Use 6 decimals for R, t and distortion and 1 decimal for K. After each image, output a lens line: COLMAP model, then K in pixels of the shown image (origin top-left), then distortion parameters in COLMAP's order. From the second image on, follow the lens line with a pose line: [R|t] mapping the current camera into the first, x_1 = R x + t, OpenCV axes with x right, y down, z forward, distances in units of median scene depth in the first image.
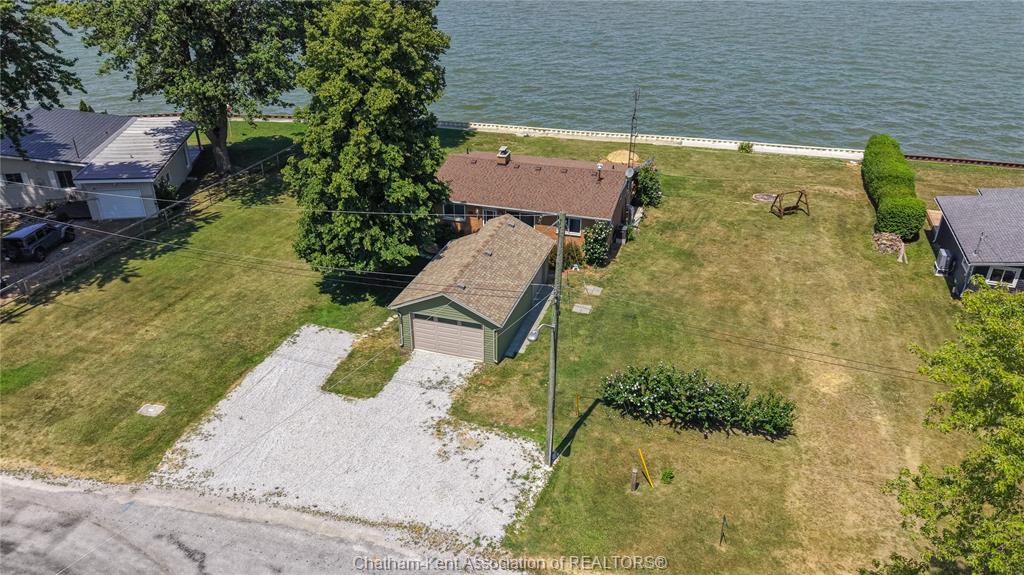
lens RADIAL K [[733.8, 0, 512.4], [0, 733.8, 292.8], [0, 0, 1]] dist [0.007222, -0.002705]
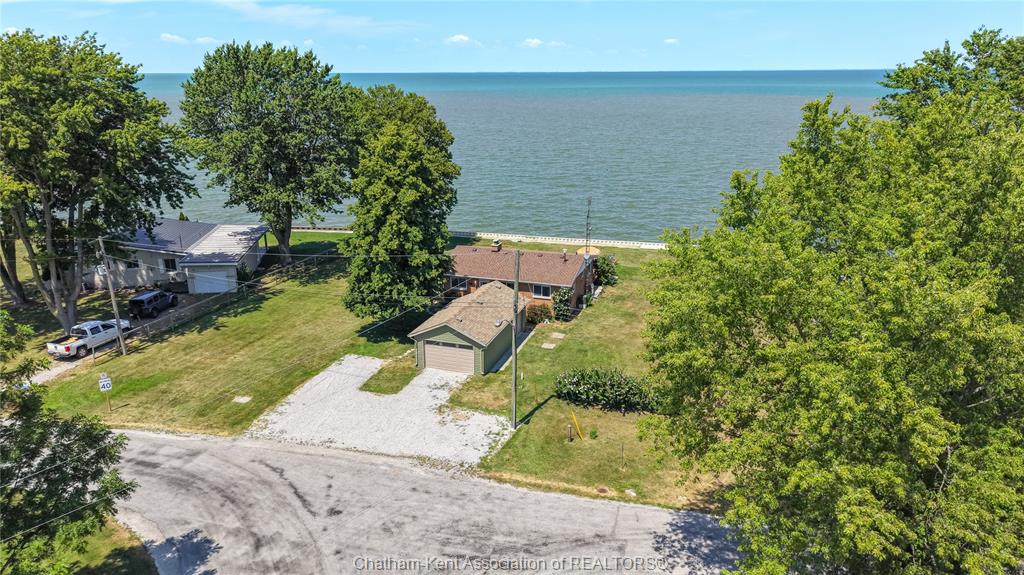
lens RADIAL K [[695.2, 0, 514.4], [0, 695.2, 288.2], [0, 0, 1]] dist [0.013066, -0.006968]
pose [[0.999846, 0.002864, -0.017300, 0.059208], [-0.006007, 0.982824, -0.184446, 0.171432], [0.016474, 0.184521, 0.982690, -0.333410]]
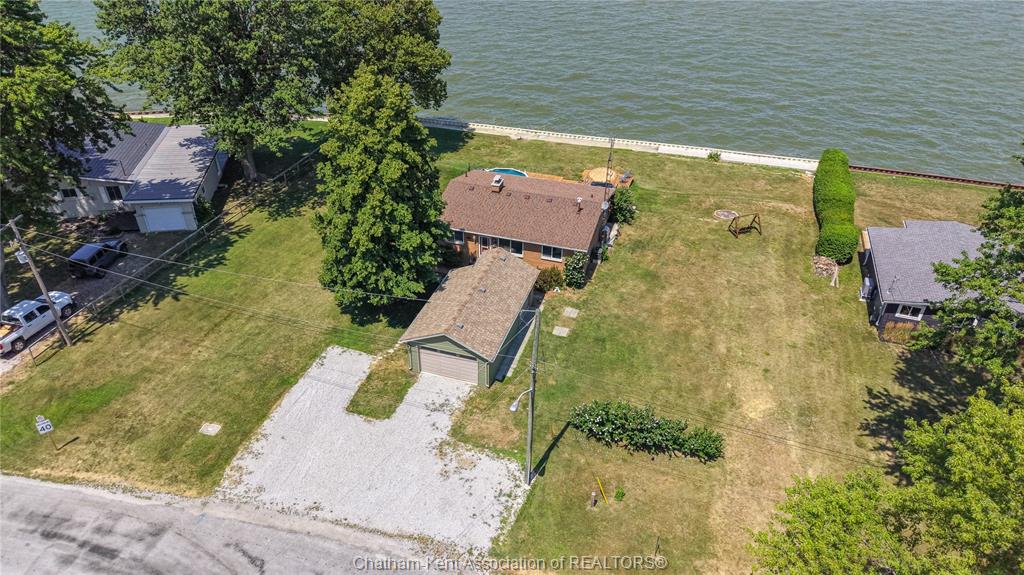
lens RADIAL K [[690.3, 0, 512.7], [0, 690.3, 289.2], [0, 0, 1]] dist [0.009124, -0.002374]
pose [[0.999946, 0.009647, 0.003965, 0.012653], [-0.010000, 0.994784, 0.101514, -0.177883], [-0.002965, -0.101549, 0.994826, -0.127656]]
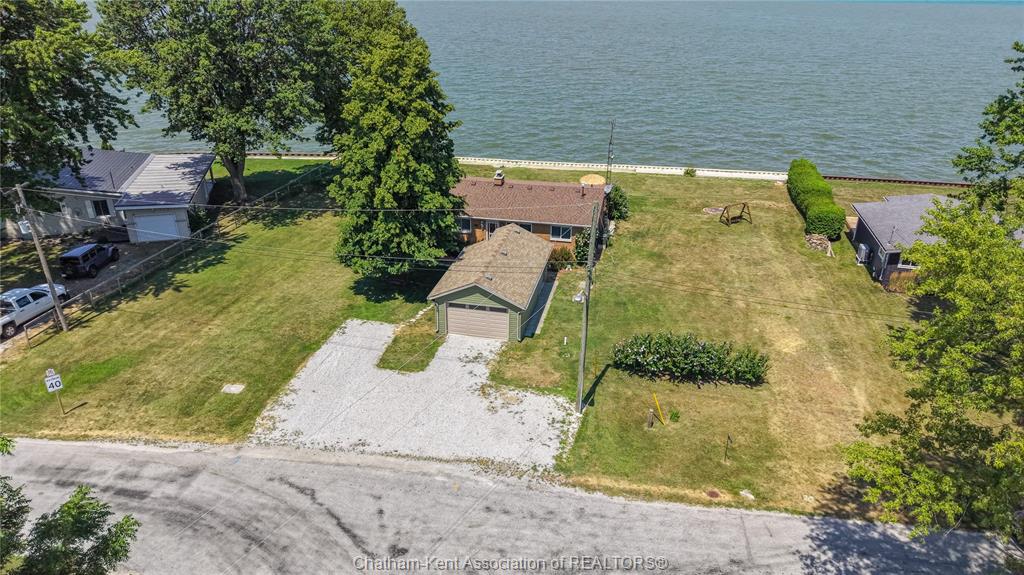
lens RADIAL K [[687.1, 0, 512.4], [0, 687.1, 292.2], [0, 0, 1]] dist [0.013586, -0.006963]
pose [[0.995692, -0.032610, 0.086800, -0.123975], [0.036936, 0.998130, -0.048704, 0.067524], [-0.085049, 0.051700, 0.995035, -0.118743]]
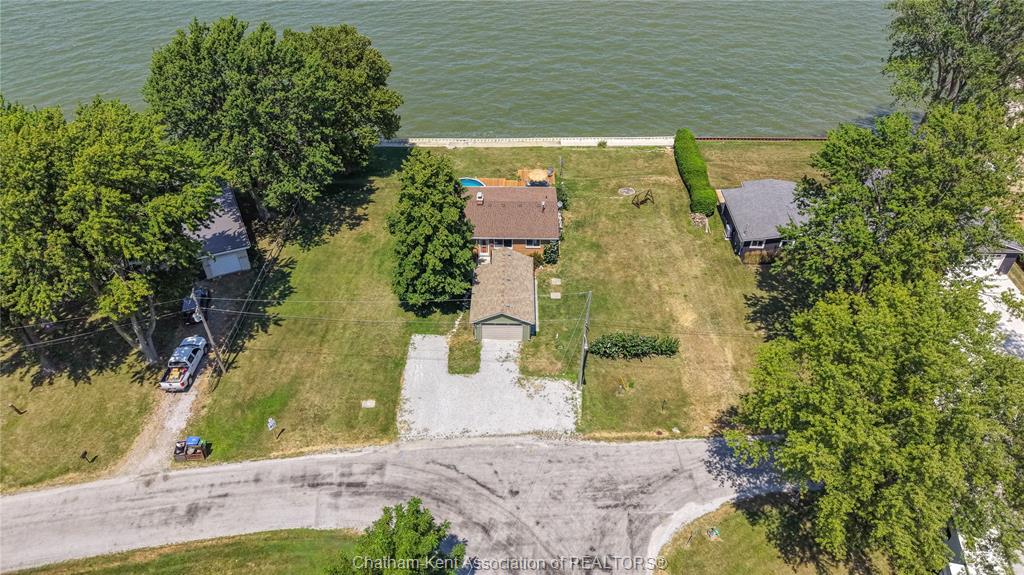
lens RADIAL K [[686.6, 0, 512.0], [0, 686.6, 287.5], [0, 0, 1]] dist [0.079256, -0.109140]
pose [[0.957365, -0.176696, 0.228539, -0.435933], [0.132344, 0.971488, 0.196712, -0.384110], [-0.256782, -0.158080, 0.953454, -0.659836]]
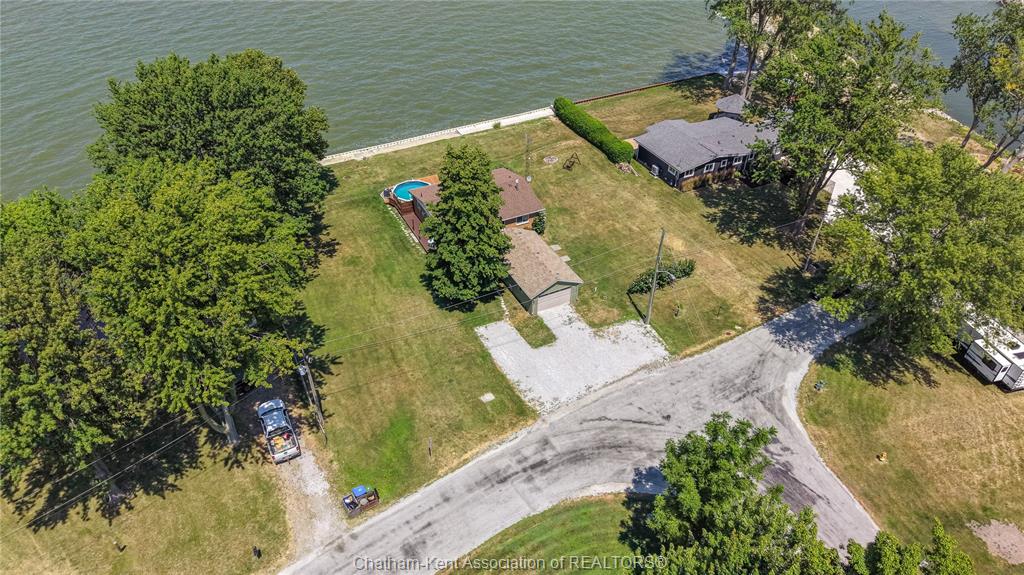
lens RADIAL K [[686.6, 0, 512.0], [0, 686.6, 287.5], [0, 0, 1]] dist [0.079256, -0.109140]
pose [[0.713806, -0.427929, 0.554398, -1.172744], [0.322535, 0.903530, 0.282143, -0.523896], [-0.621652, -0.022582, 0.782968, -0.394996]]
